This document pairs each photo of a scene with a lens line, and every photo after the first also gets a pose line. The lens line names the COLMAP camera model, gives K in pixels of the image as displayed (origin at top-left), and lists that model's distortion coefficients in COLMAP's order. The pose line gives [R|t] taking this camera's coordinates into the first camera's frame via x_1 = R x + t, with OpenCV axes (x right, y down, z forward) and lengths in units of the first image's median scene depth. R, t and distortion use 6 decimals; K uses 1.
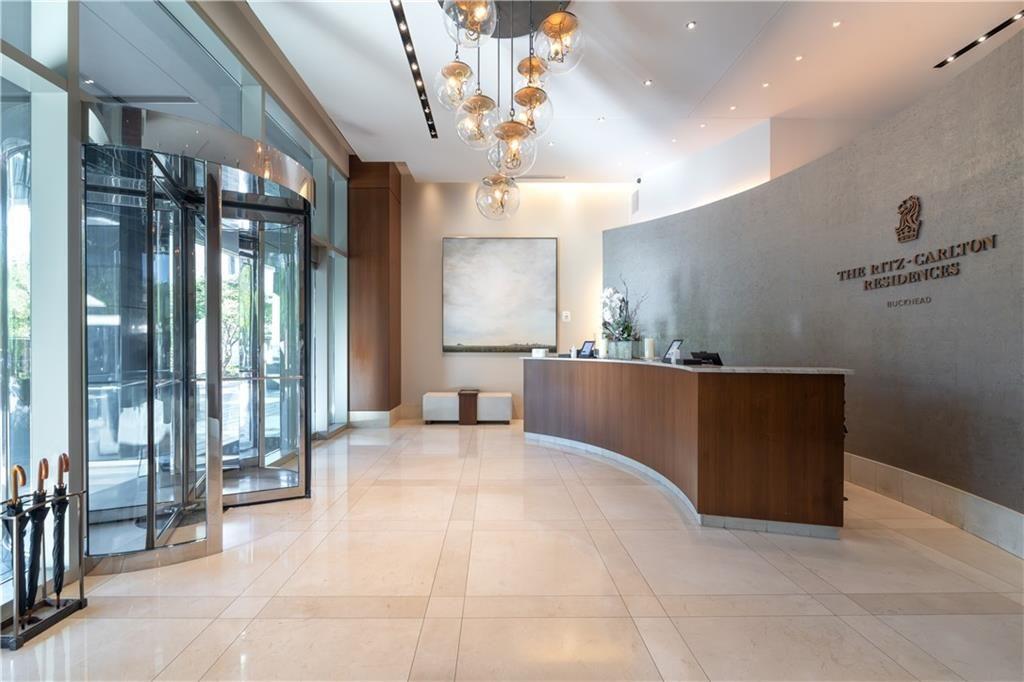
lens RADIAL K [[448.6, 0, 505.2], [0, 448.6, 346.5], [0, 0, 1]] dist [0.000710, 0.000039]
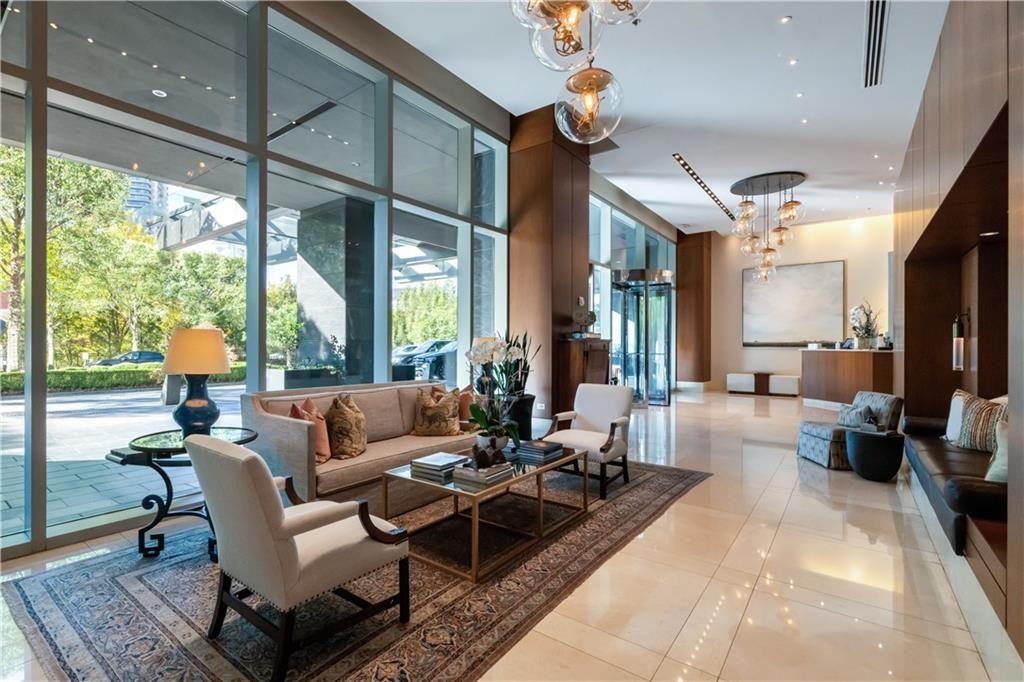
lens RADIAL K [[469.4, 0, 453.3], [0, 469.4, 346.0], [0, 0, 1]] dist [0.009806, -0.000032]
pose [[0.753607, 0.002741, -0.657320, 0.174112], [-0.003732, 0.999993, -0.000109, 0.014729], [0.657315, 0.002536, 0.753612, -0.848122]]
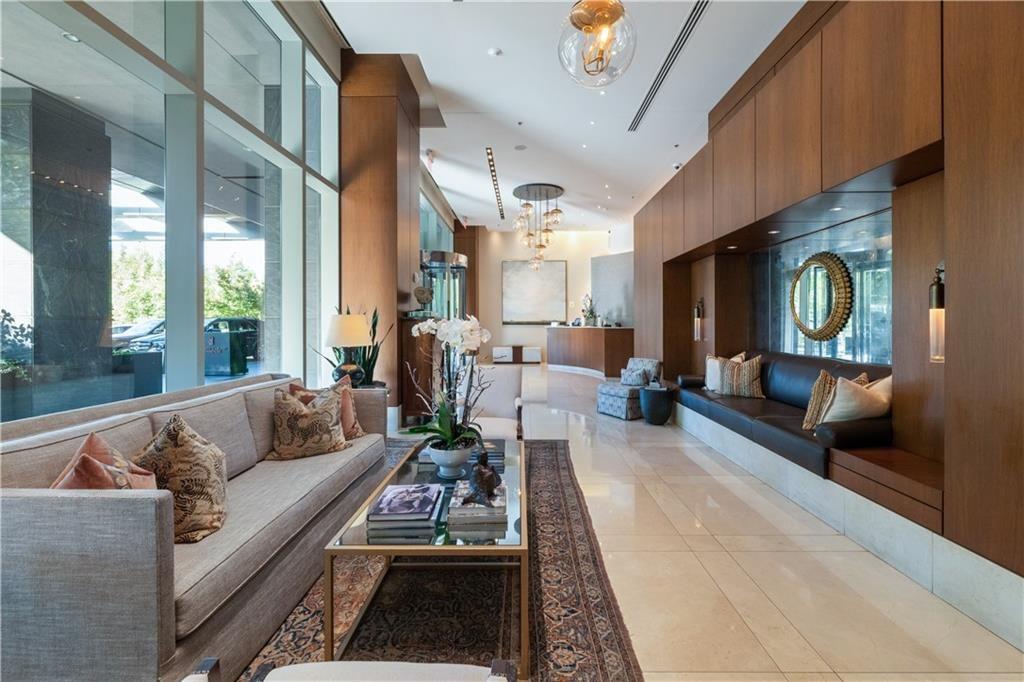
lens RADIAL K [[438.9, 0, 518.7], [0, 438.9, 327.6], [0, 0, 1]] dist [-0.001705, 0.000658]
pose [[0.999187, -0.001067, -0.040301, -0.004578], [0.001301, 0.999982, 0.005773, 0.014155], [0.040294, -0.005821, 0.999171, -0.800751]]
